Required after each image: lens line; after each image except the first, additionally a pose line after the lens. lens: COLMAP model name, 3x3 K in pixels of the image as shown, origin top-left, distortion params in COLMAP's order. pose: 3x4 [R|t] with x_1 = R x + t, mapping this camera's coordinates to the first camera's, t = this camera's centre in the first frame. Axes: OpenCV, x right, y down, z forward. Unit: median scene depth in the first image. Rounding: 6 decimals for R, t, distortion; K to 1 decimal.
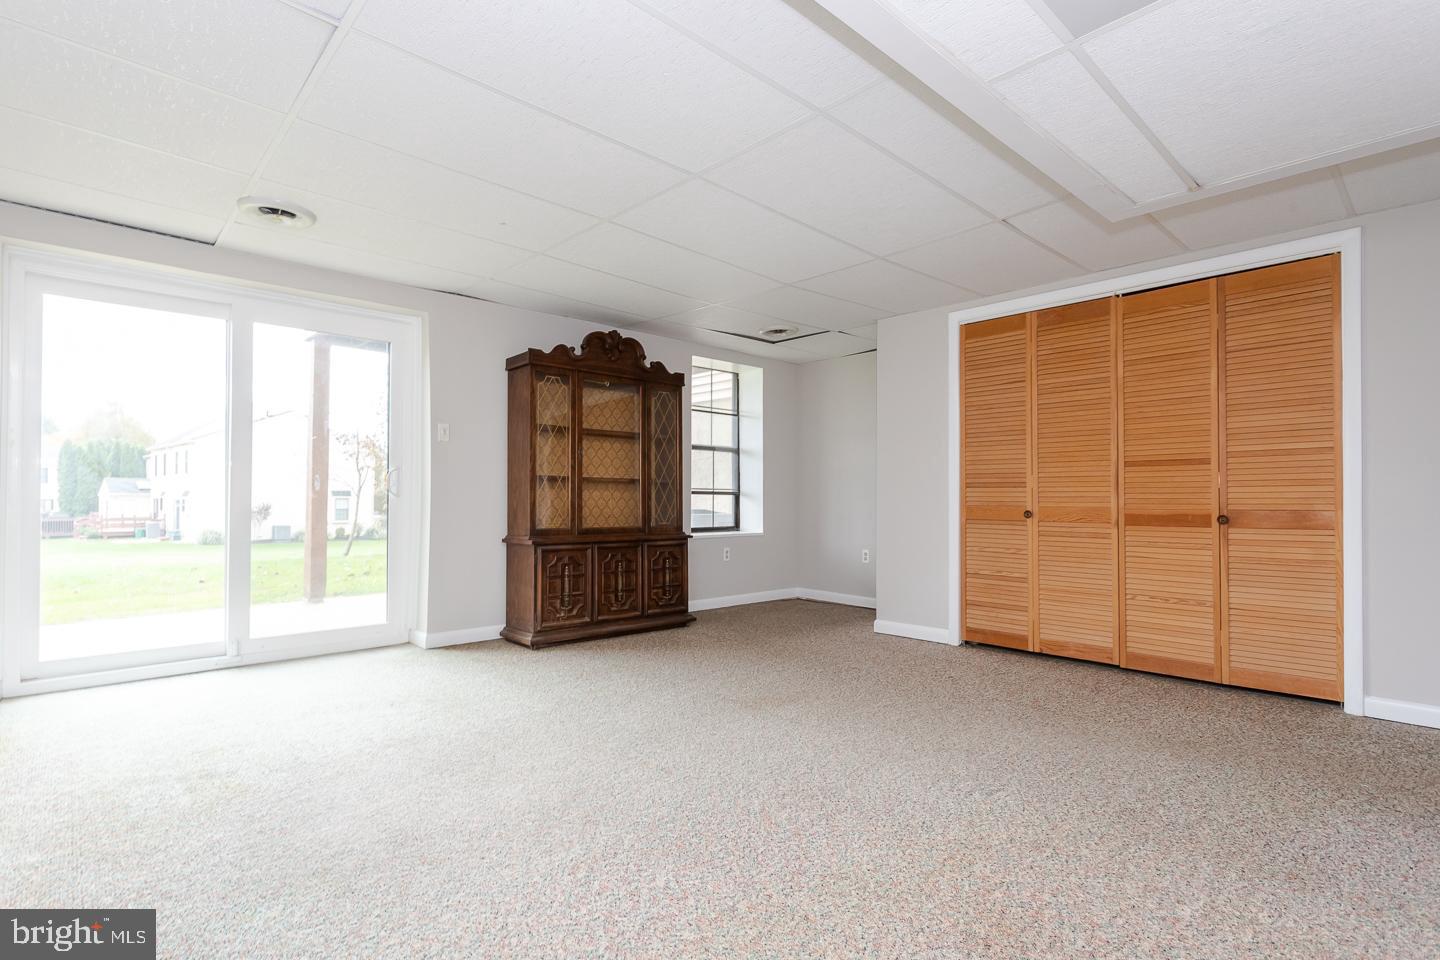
lens RADIAL K [[680.0, 0, 715.0], [0, 680.0, 501.4], [0, 0, 1]] dist [-0.004398, 0.000562]
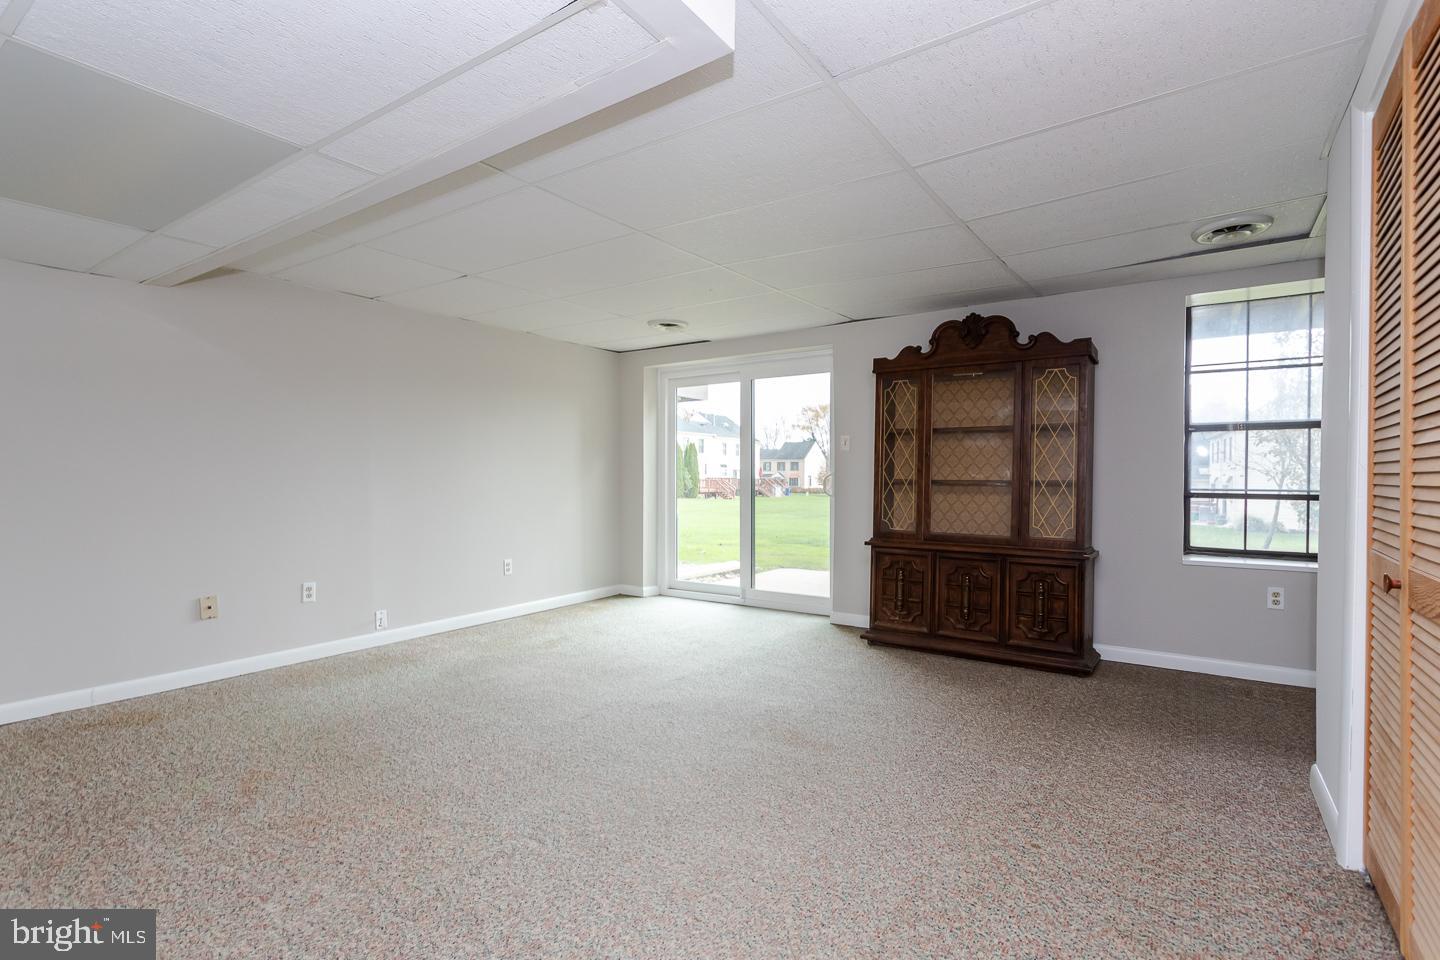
lens RADIAL K [[680.0, 0, 711.6], [0, 680.0, 486.5], [0, 0, 1]] dist [-0.004398, 0.000562]
pose [[0.224184, 0.011755, -0.974476, 0.672992], [-0.000157, 0.999928, 0.012026, -0.038799], [0.974547, -0.002543, 0.224169, 0.496708]]
